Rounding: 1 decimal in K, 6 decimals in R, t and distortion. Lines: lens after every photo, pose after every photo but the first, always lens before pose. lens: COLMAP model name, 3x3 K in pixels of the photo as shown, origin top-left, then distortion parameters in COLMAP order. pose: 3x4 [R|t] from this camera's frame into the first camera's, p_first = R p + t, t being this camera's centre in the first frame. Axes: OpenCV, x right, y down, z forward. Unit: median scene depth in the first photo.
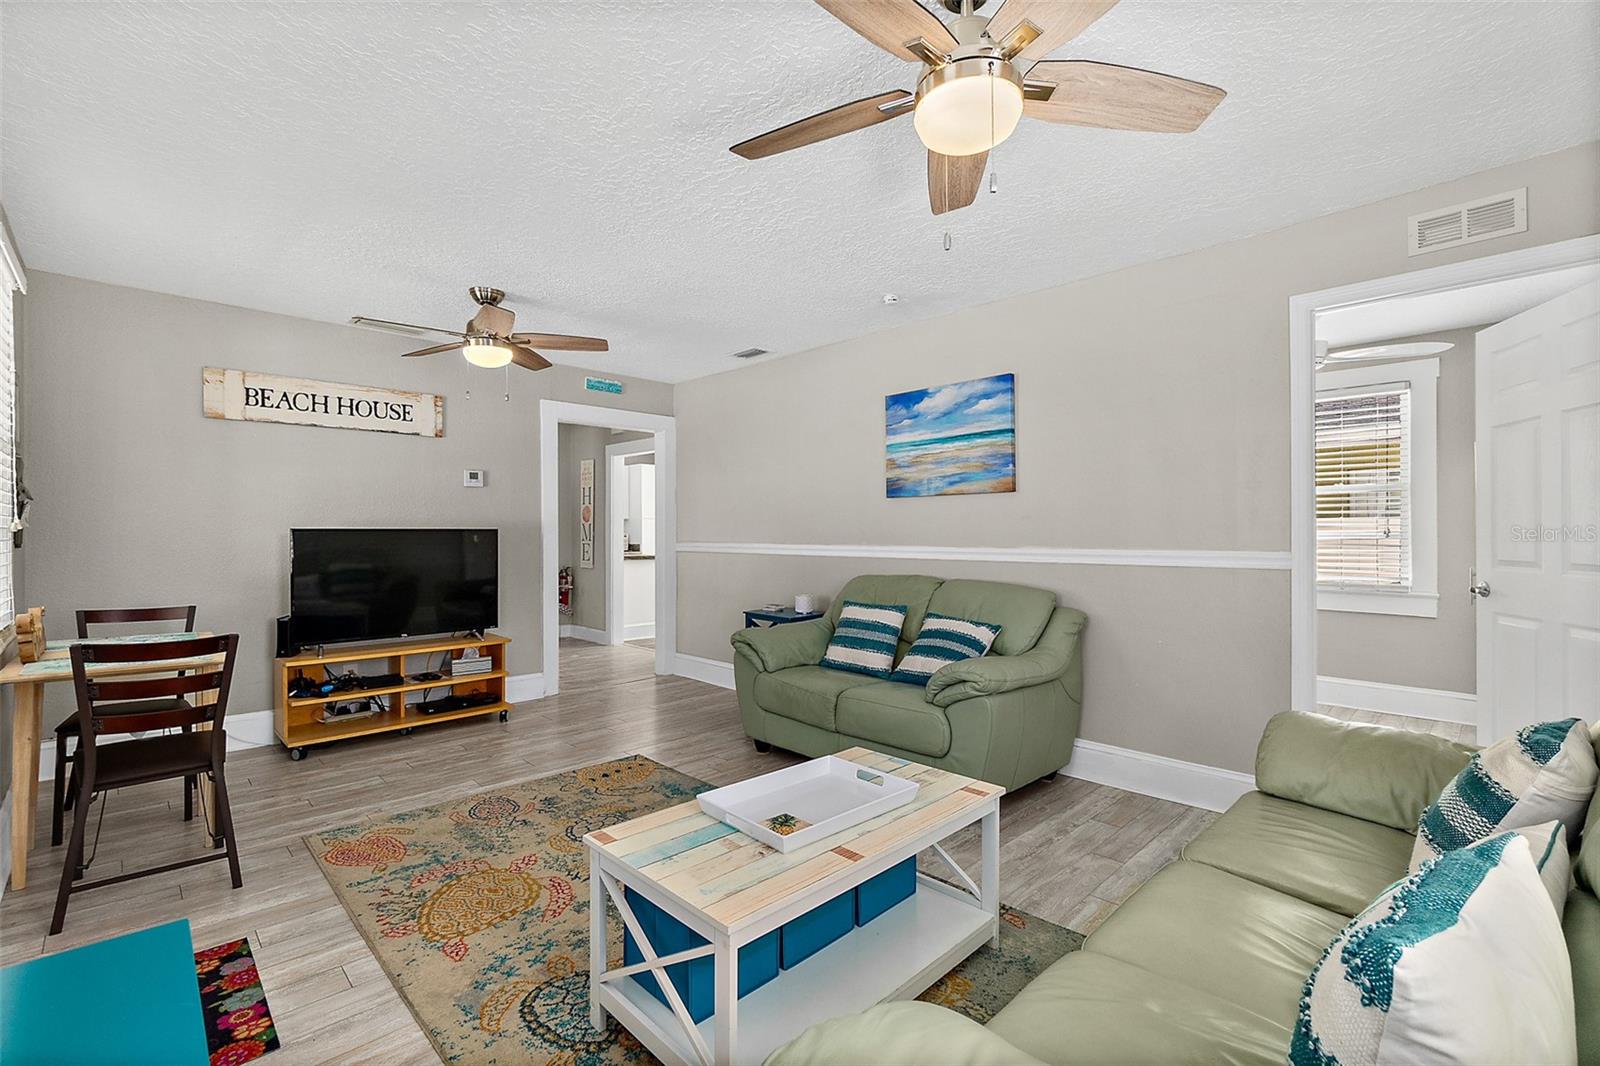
lens RADIAL K [[703.9, 0, 802.2], [0, 703.9, 527.8], [0, 0, 1]] dist [-0.002301, -0.000264]
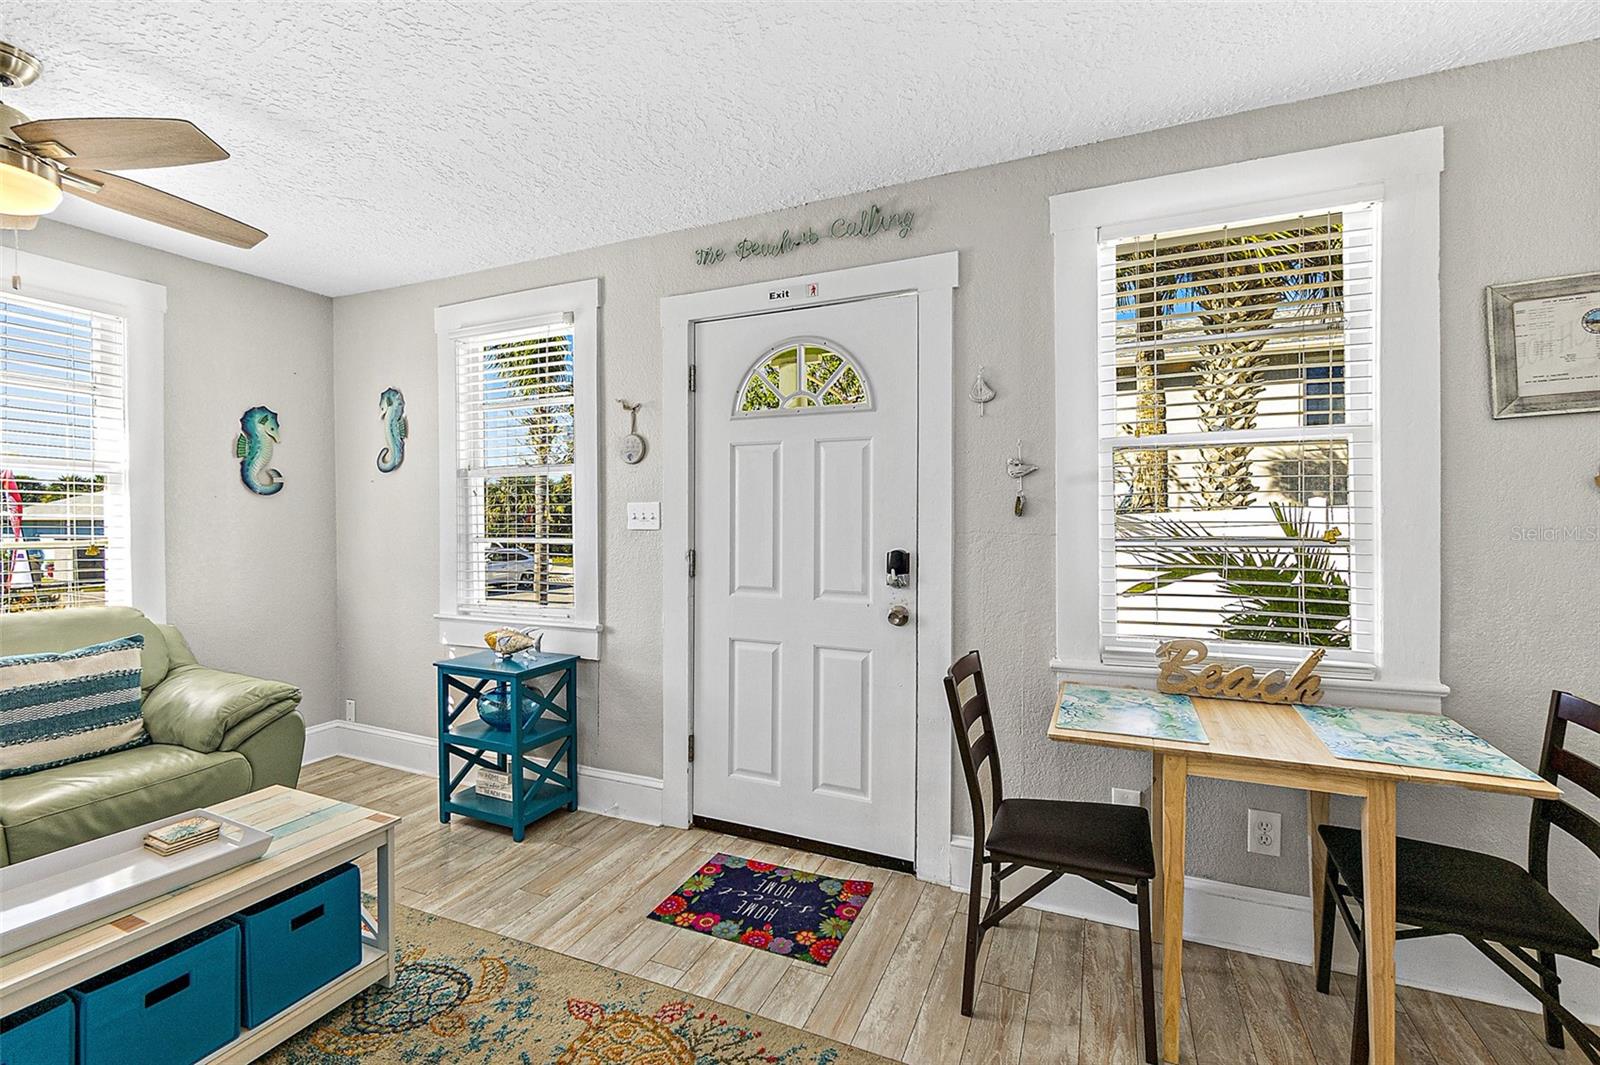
lens RADIAL K [[709.7, 0, 792.5], [0, 709.7, 521.8], [0, 0, 1]] dist [-0.002860, -0.000043]
pose [[-0.933564, 0.007178, -0.358338, -0.213667], [0.009082, 0.999952, -0.003630, -0.012171], [0.358295, -0.006643, -0.933585, 0.991121]]
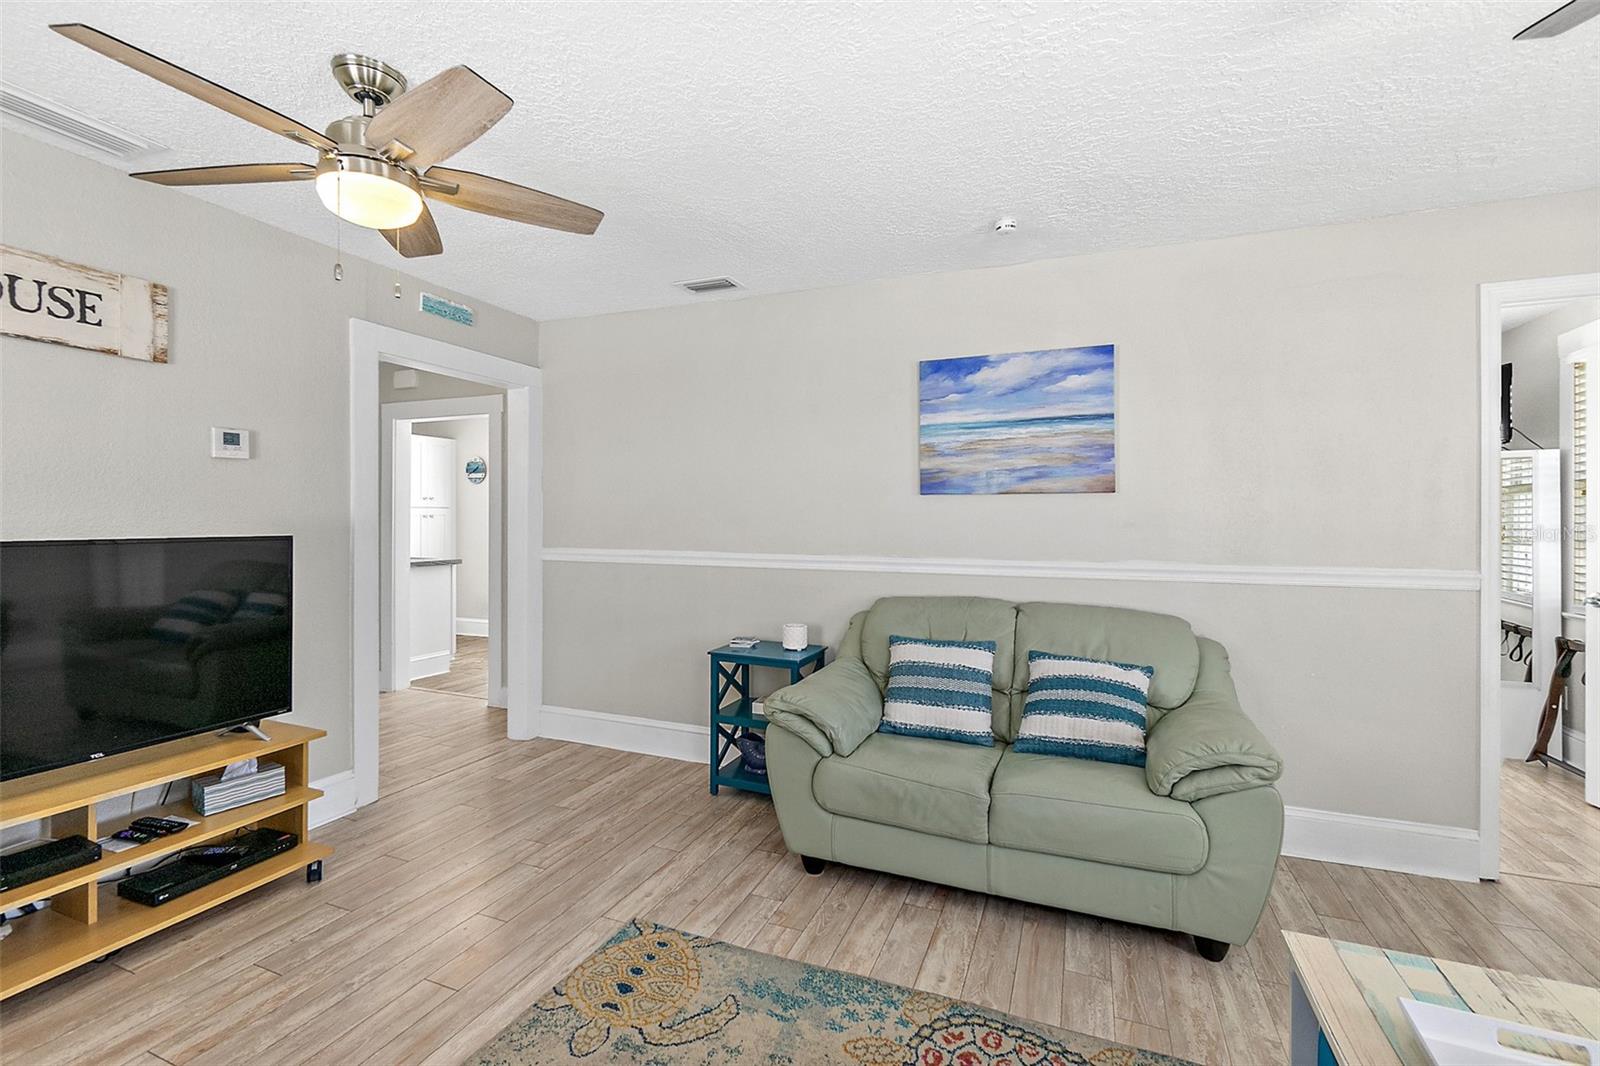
lens RADIAL K [[705.0, 0, 800.9], [0, 705.0, 515.3], [0, 0, 1]] dist [-0.003285, -0.000308]
pose [[0.920429, 0.007472, 0.390838, -0.325039], [-0.008511, 0.999963, 0.000928, -0.021531], [-0.390817, -0.004180, 0.920459, 0.378336]]
